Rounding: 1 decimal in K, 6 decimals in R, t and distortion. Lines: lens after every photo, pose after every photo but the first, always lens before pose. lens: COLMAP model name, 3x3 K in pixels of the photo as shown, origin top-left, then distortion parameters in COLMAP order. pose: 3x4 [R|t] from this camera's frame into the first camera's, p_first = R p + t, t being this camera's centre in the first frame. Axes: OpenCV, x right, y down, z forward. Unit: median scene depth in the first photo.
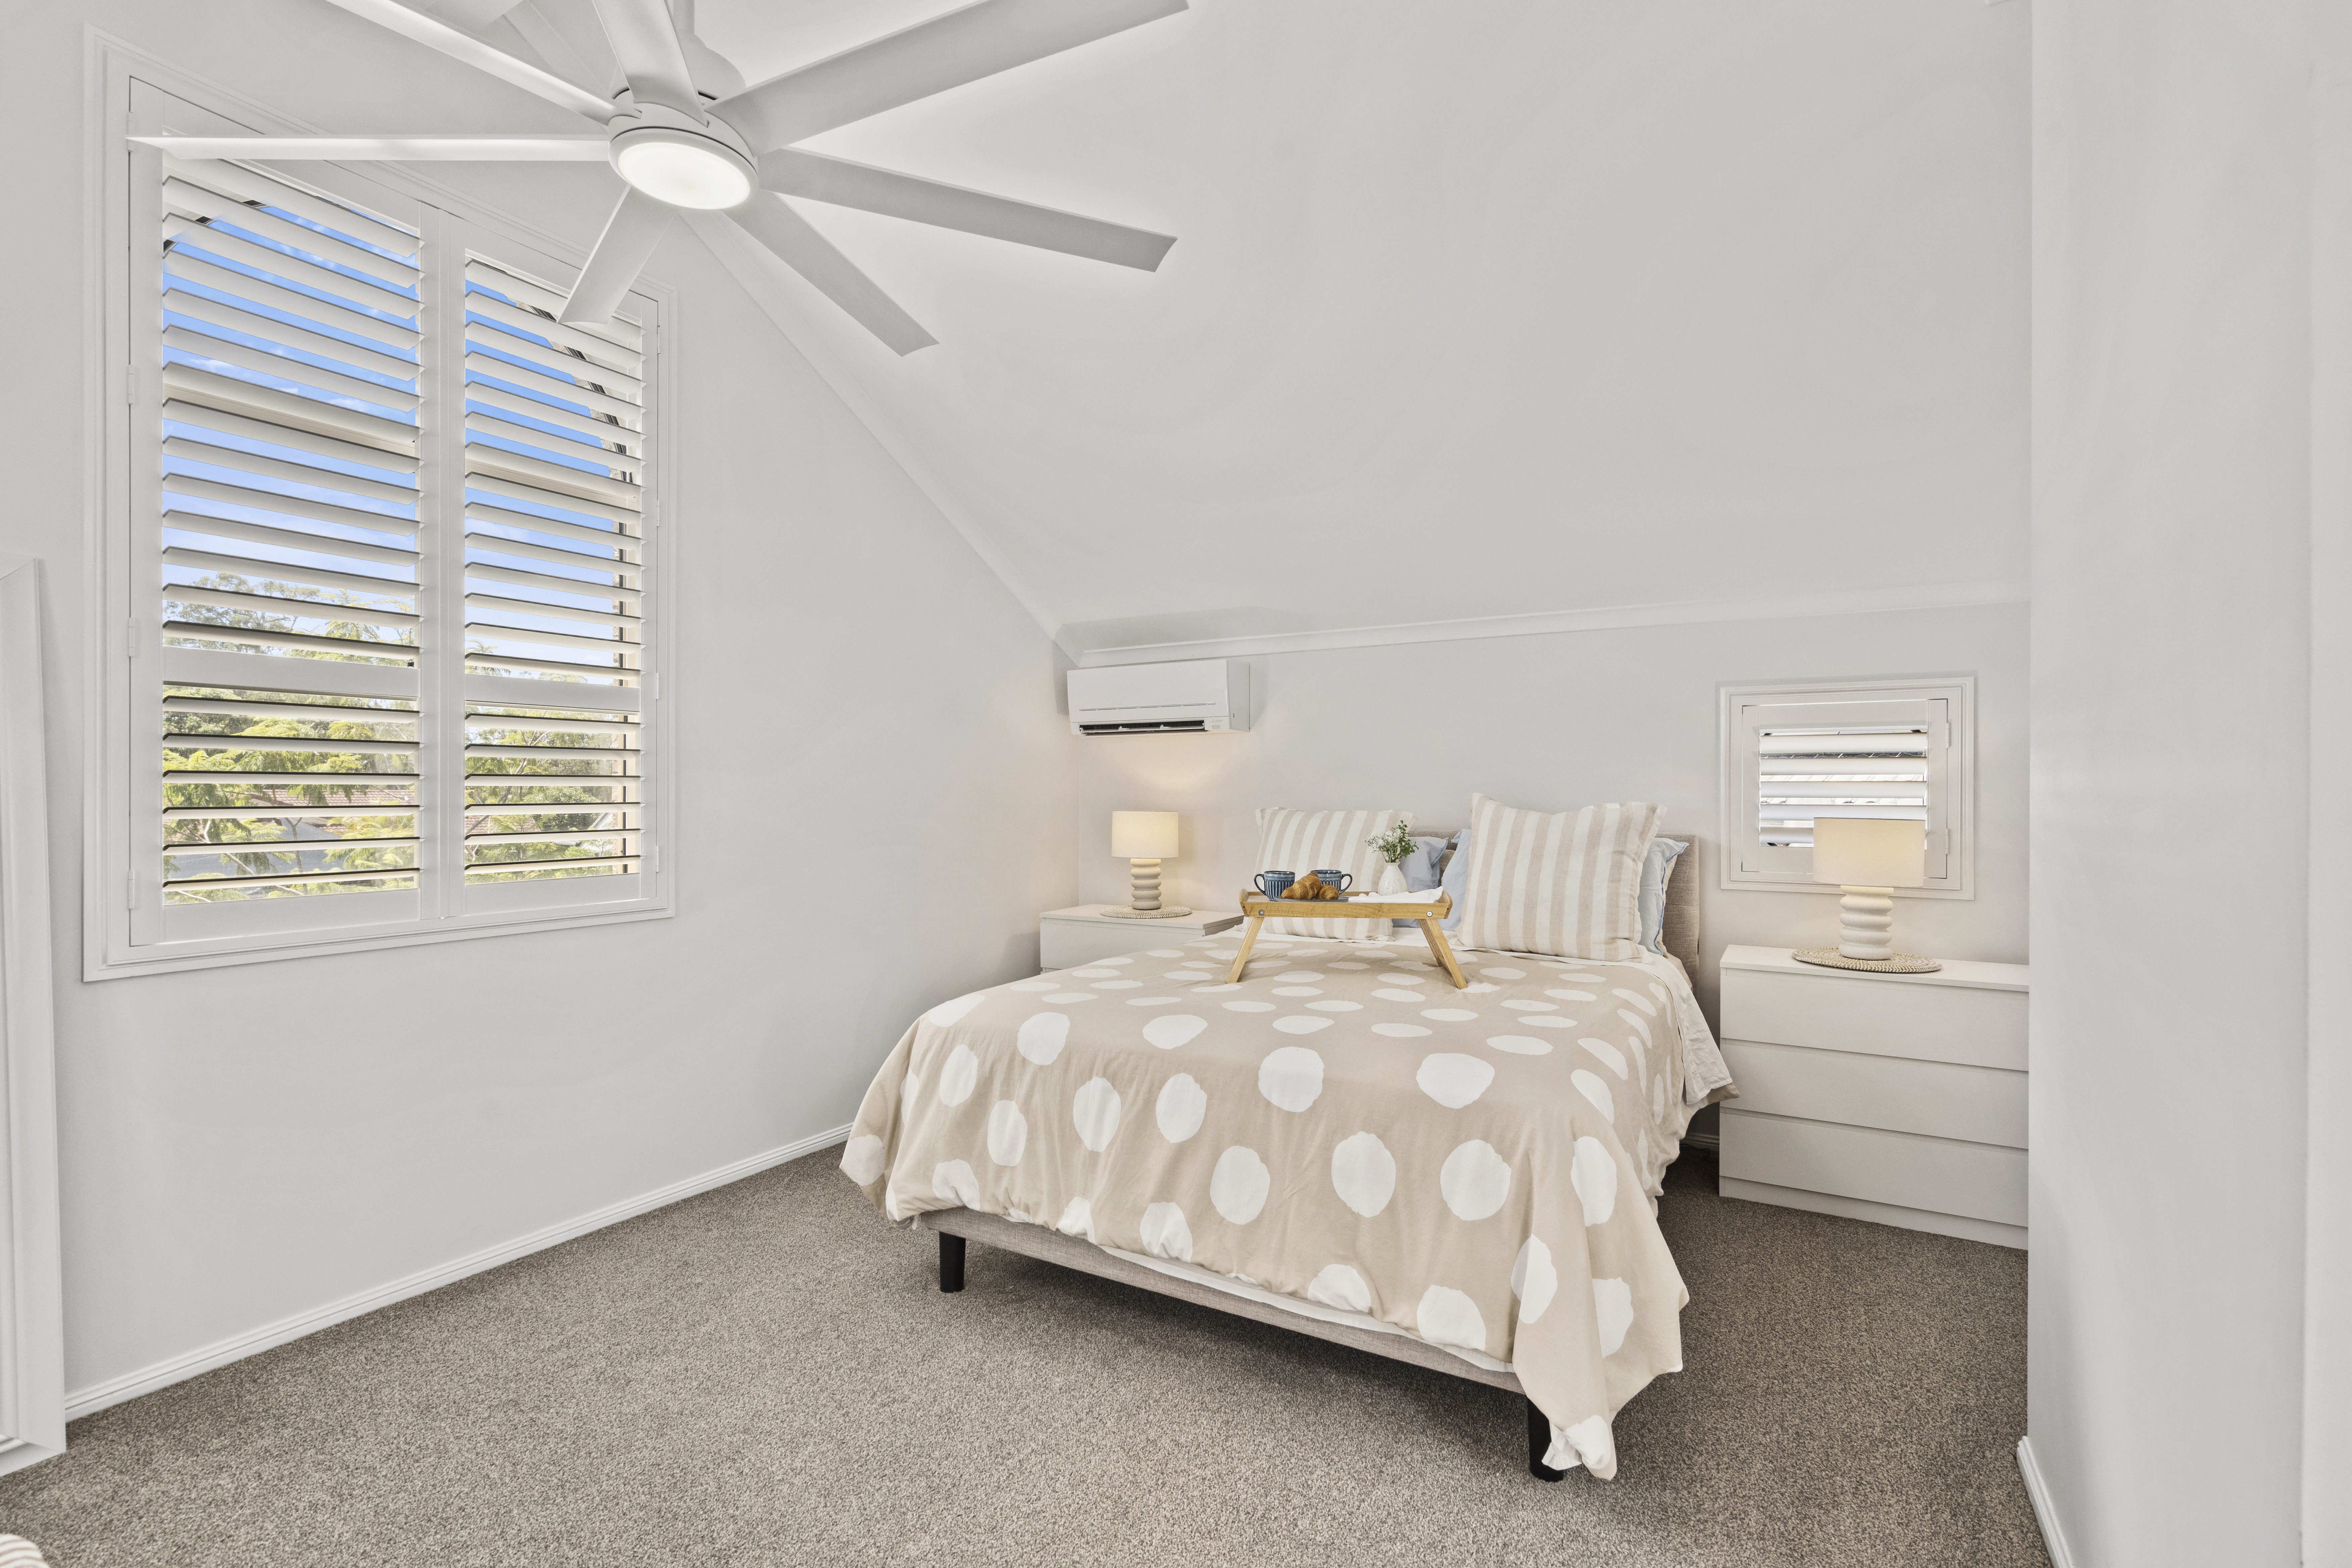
lens RADIAL K [[1072.2, 0, 1153.2], [0, 1072.2, 792.0], [0, 0, 1]] dist [-0.001158, -0.000508]
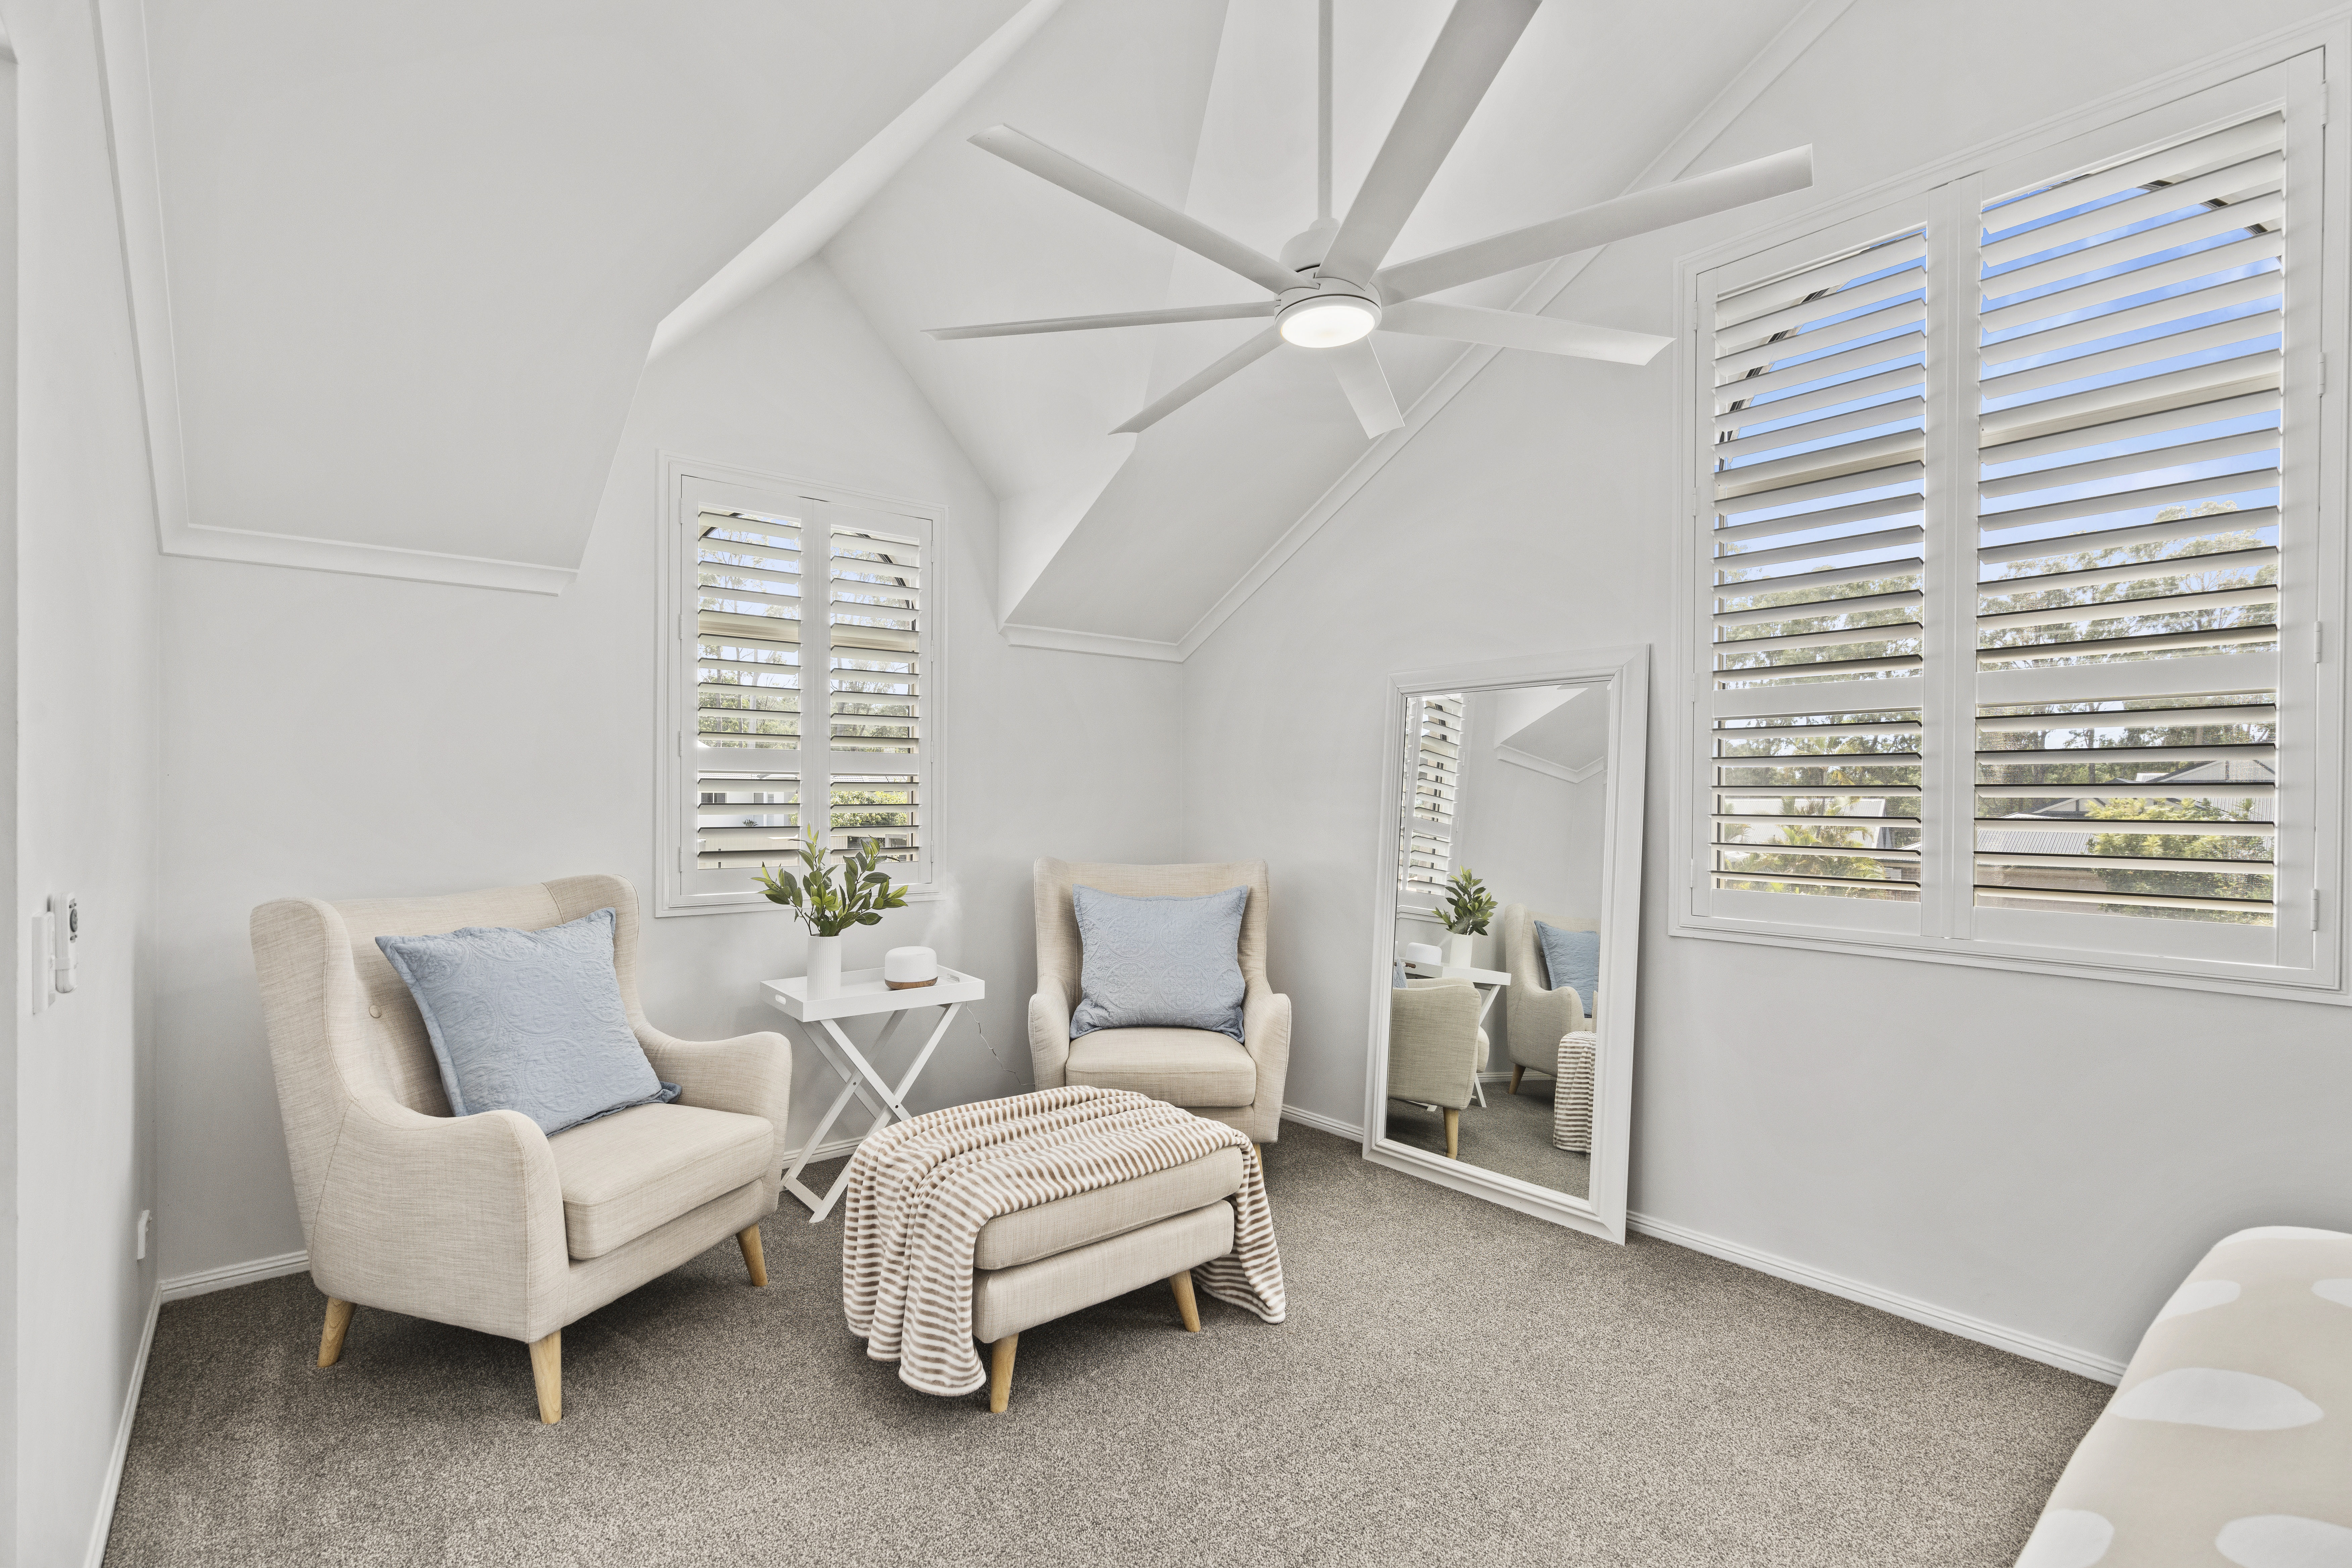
lens RADIAL K [[1072.2, 0, 1153.2], [0, 1072.2, 792.0], [0, 0, 1]] dist [-0.001158, -0.000508]
pose [[-0.330380, -0.006623, -0.943825, 0.487333], [-0.012208, 0.999922, -0.002743, -0.000141], [0.943769, 0.010616, -0.330435, 0.698636]]
